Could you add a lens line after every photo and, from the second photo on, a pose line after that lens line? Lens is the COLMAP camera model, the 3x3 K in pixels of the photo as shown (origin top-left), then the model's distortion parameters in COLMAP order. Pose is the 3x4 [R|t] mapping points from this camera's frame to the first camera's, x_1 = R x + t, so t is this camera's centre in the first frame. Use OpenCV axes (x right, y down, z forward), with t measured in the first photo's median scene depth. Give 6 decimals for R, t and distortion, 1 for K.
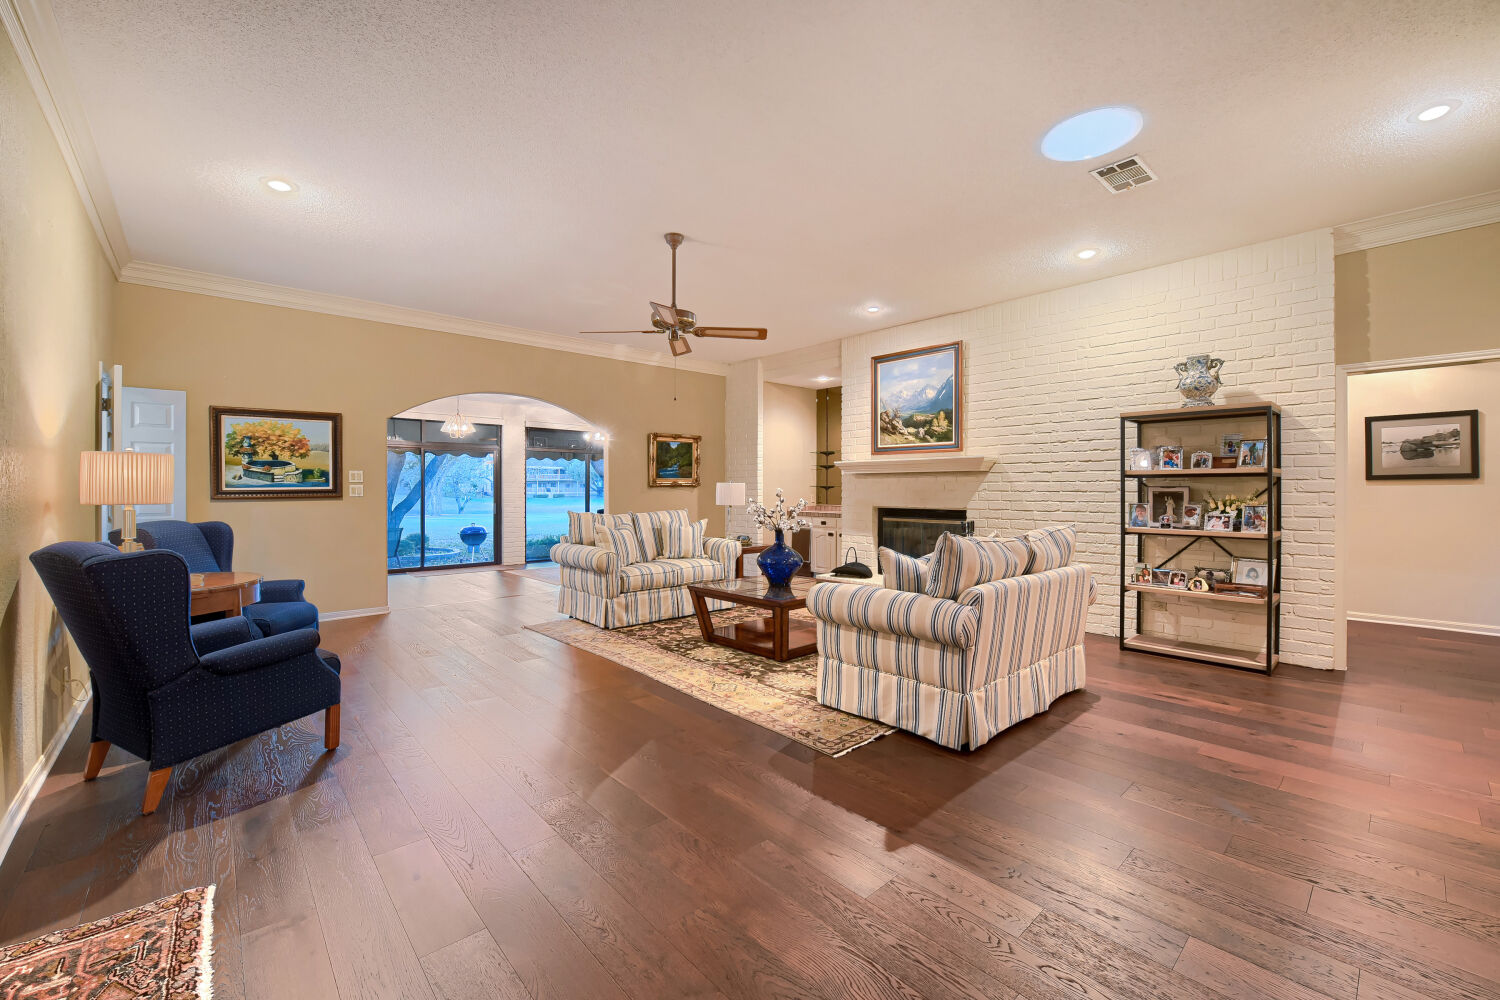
lens RADIAL K [[637.0, 0, 744.3], [0, 637.0, 489.4], [0, 0, 1]] dist [0.004666, -0.006653]
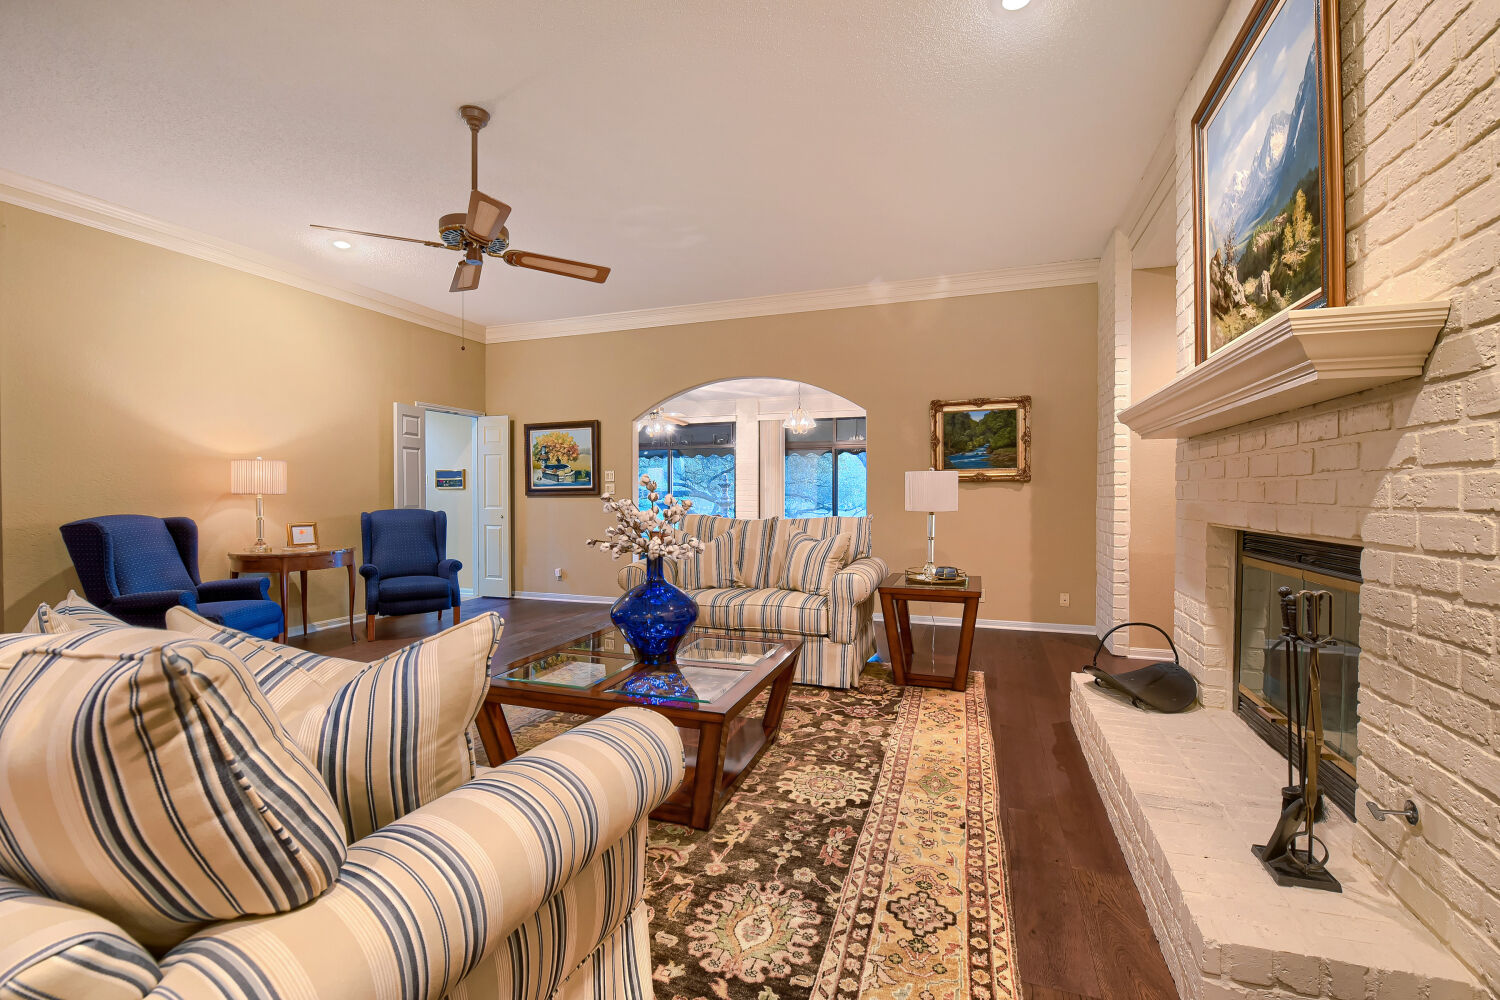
lens RADIAL K [[633.5, 0, 728.2], [0, 633.5, 495.9], [0, 0, 1]] dist [-0.003677, -0.002387]
pose [[0.469540, 0.001633, -0.882909, 0.429306], [-0.001070, 0.999999, 0.001281, 0.011784], [0.882910, 0.000343, 0.469542, 0.637769]]
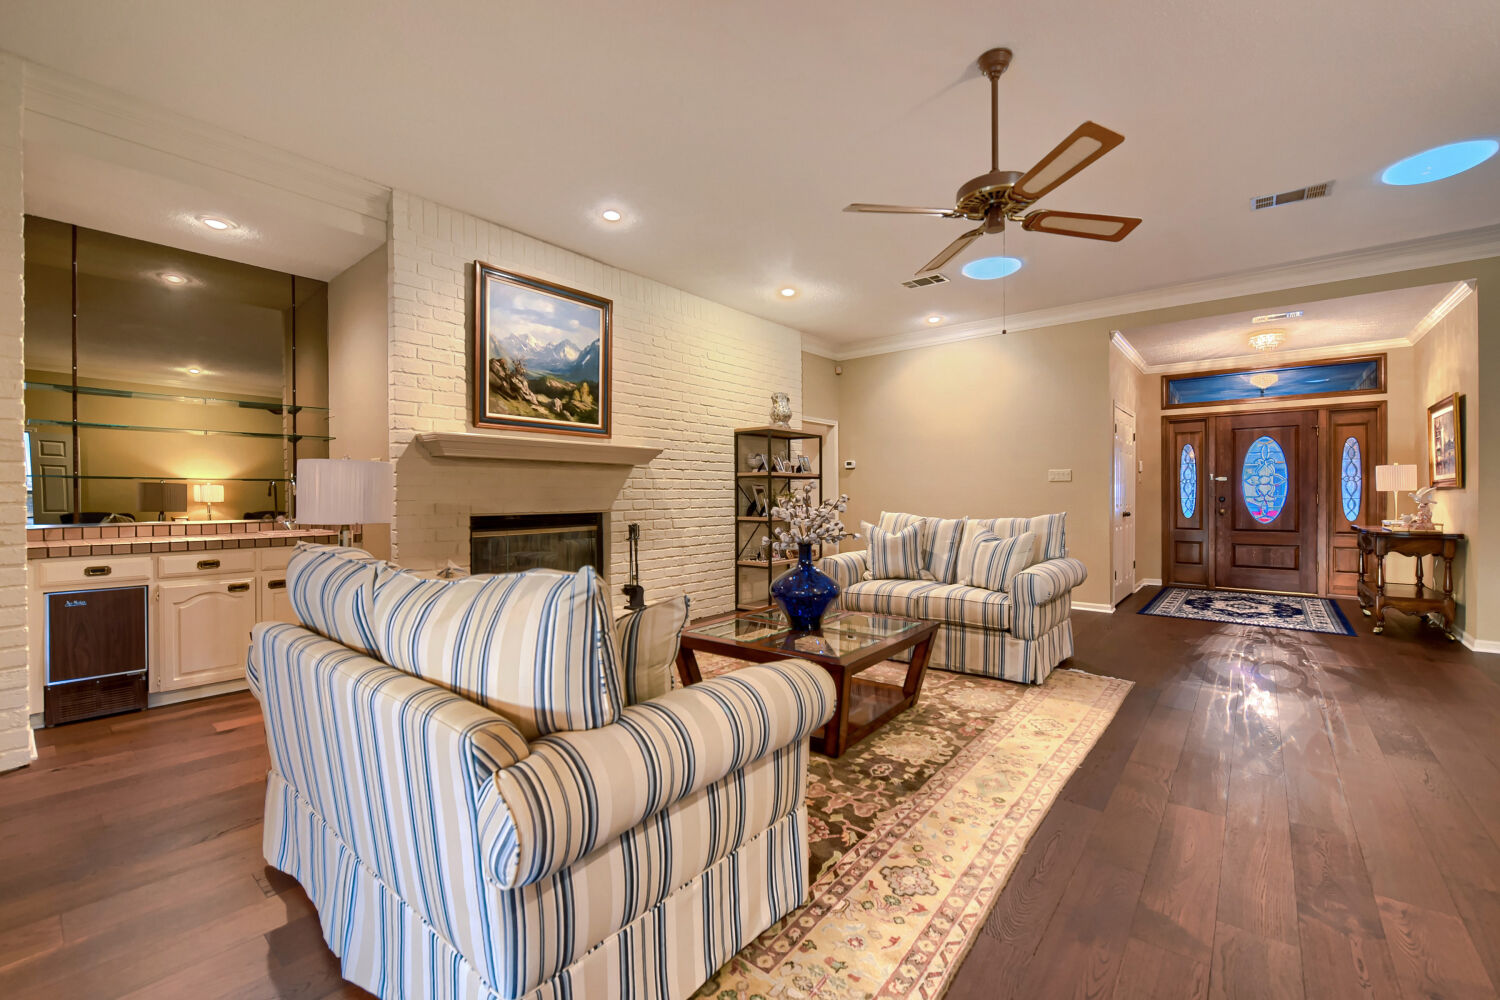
lens RADIAL K [[637.0, 0, 747.8], [0, 637.0, 499.9], [0, 0, 1]] dist [0.004666, -0.006653]
pose [[-0.194933, -0.009553, 0.980770, -0.461107], [0.004026, 0.999936, 0.010540, 0.009162], [-0.980808, 0.006003, -0.194882, 0.942809]]
